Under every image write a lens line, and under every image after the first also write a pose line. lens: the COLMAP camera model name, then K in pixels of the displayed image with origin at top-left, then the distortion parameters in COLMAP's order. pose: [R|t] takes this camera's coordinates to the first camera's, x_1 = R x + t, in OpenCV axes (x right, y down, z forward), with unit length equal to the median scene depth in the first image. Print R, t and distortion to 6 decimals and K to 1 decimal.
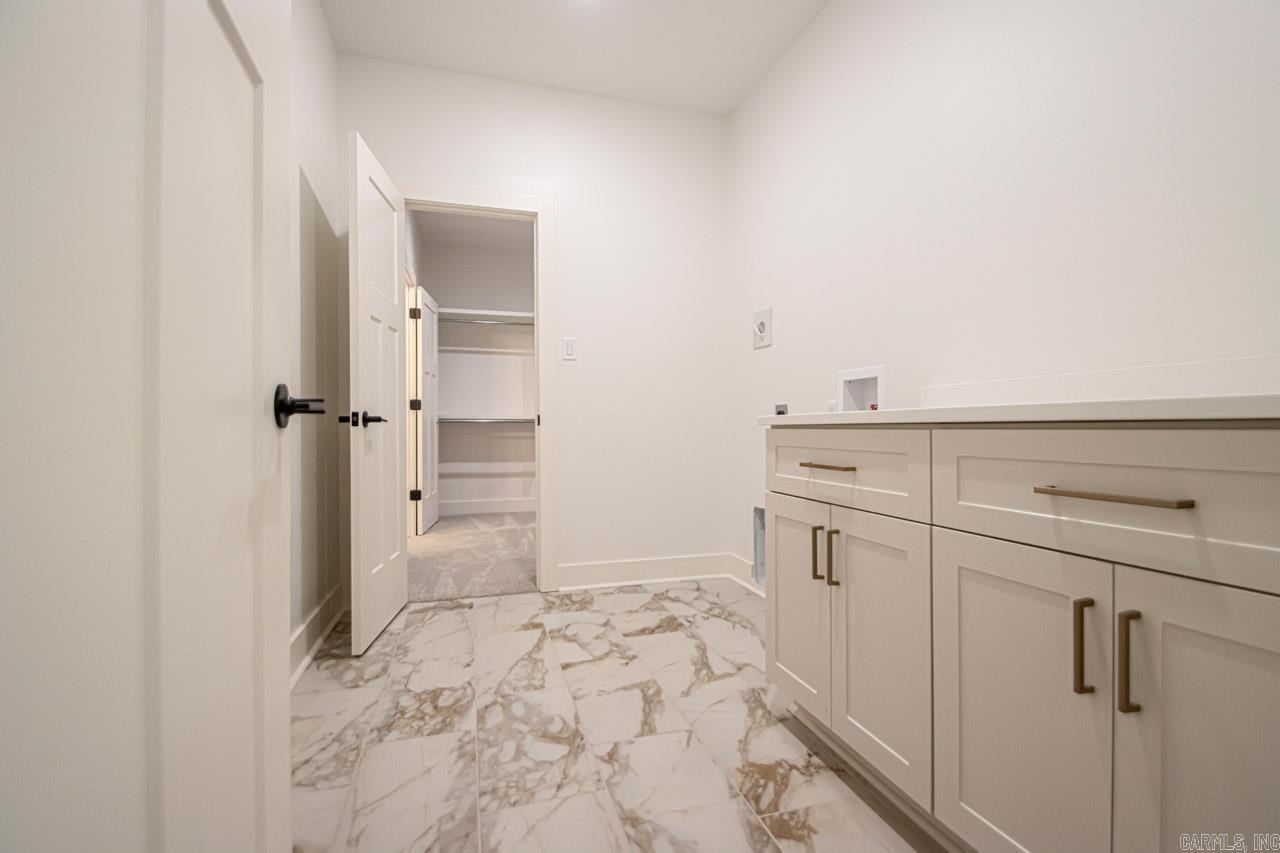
lens RADIAL K [[589.3, 0, 644.5], [0, 589.3, 426.3], [0, 0, 1]] dist [0.008391, -0.000732]
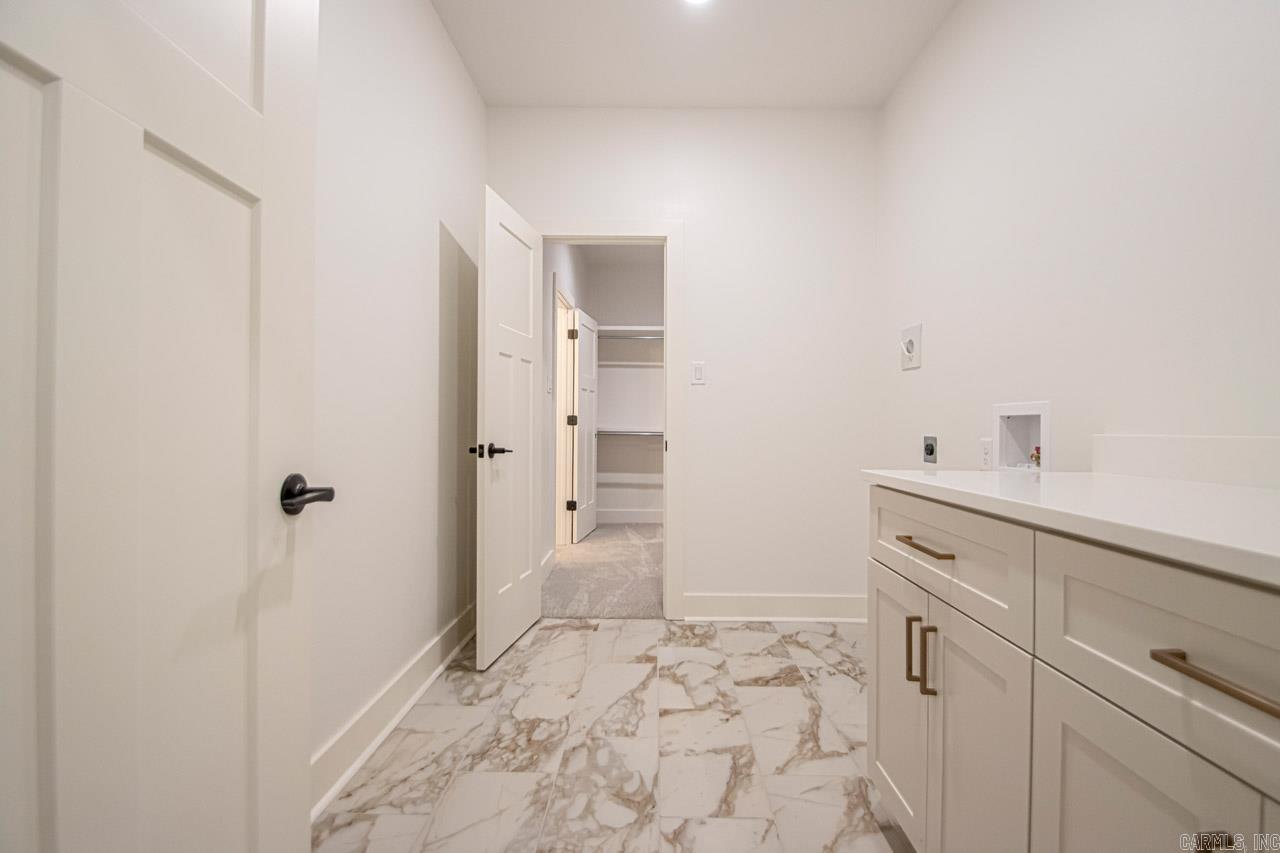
lens RADIAL K [[589.3, 0, 644.5], [0, 589.3, 426.3], [0, 0, 1]] dist [0.008391, -0.000732]
pose [[0.954935, 0.010597, -0.296625, 0.115084], [-0.010999, 0.999939, 0.000315, -0.061944], [0.296610, 0.002962, 0.954994, 0.061100]]
